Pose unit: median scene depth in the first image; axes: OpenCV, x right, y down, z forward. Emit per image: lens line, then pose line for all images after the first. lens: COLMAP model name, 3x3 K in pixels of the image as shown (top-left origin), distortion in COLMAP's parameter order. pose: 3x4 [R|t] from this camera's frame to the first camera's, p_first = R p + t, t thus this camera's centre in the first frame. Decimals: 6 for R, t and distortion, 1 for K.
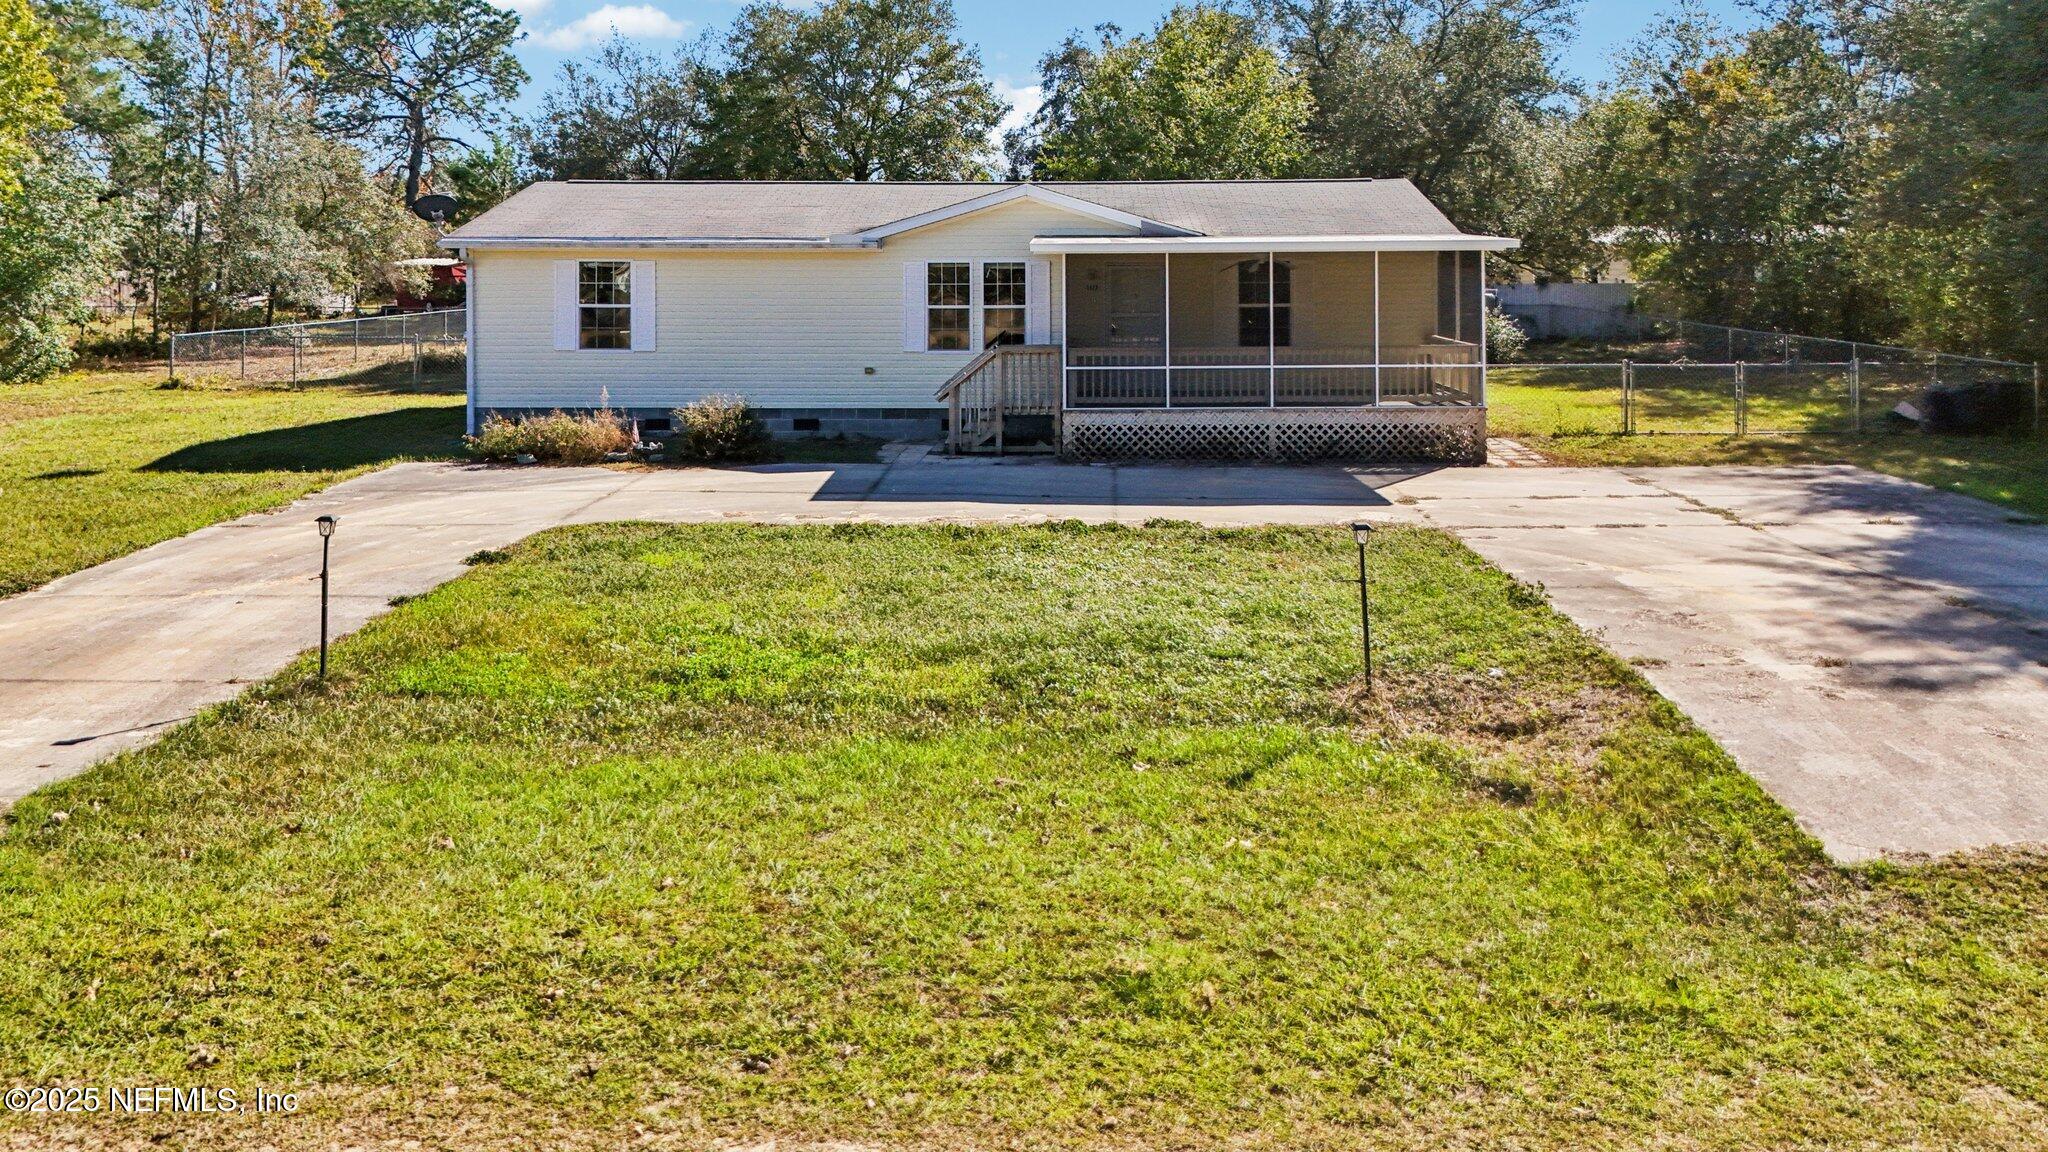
lens RADIAL K [[1555.4, 0, 1024.0], [0, 1555.4, 576.0], [0, 0, 1]] dist [0.077195, -0.099124]
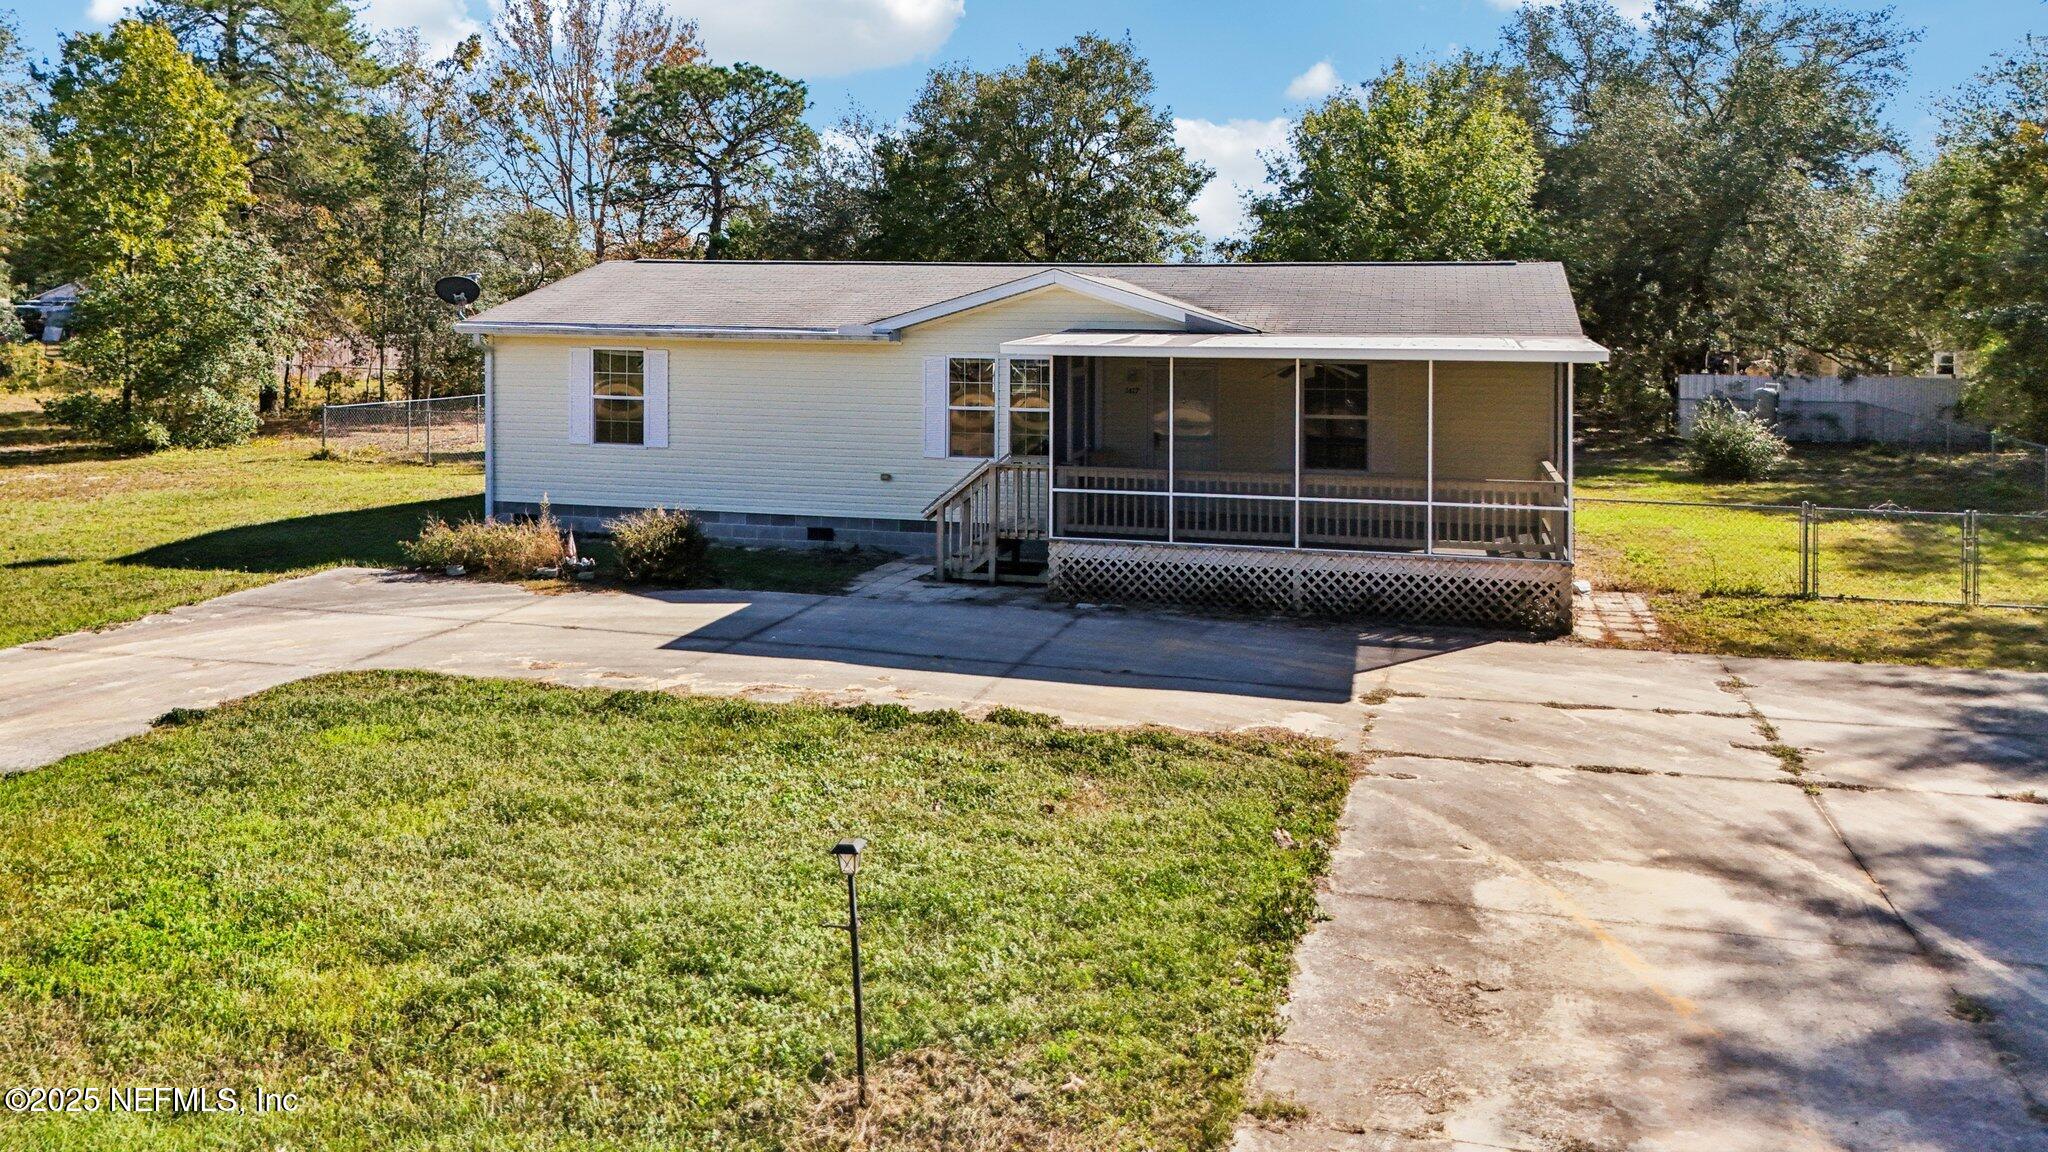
lens RADIAL K [[1576.4, 0, 1024.0], [0, 1576.4, 576.0], [0, 0, 1]] dist [0.032341, 0.000056]
pose [[0.973482, 0.049291, -0.223389, 0.182071], [-0.057530, 0.997877, -0.030519, -0.054159], [0.221411, 0.042562, 0.974251, 0.154804]]
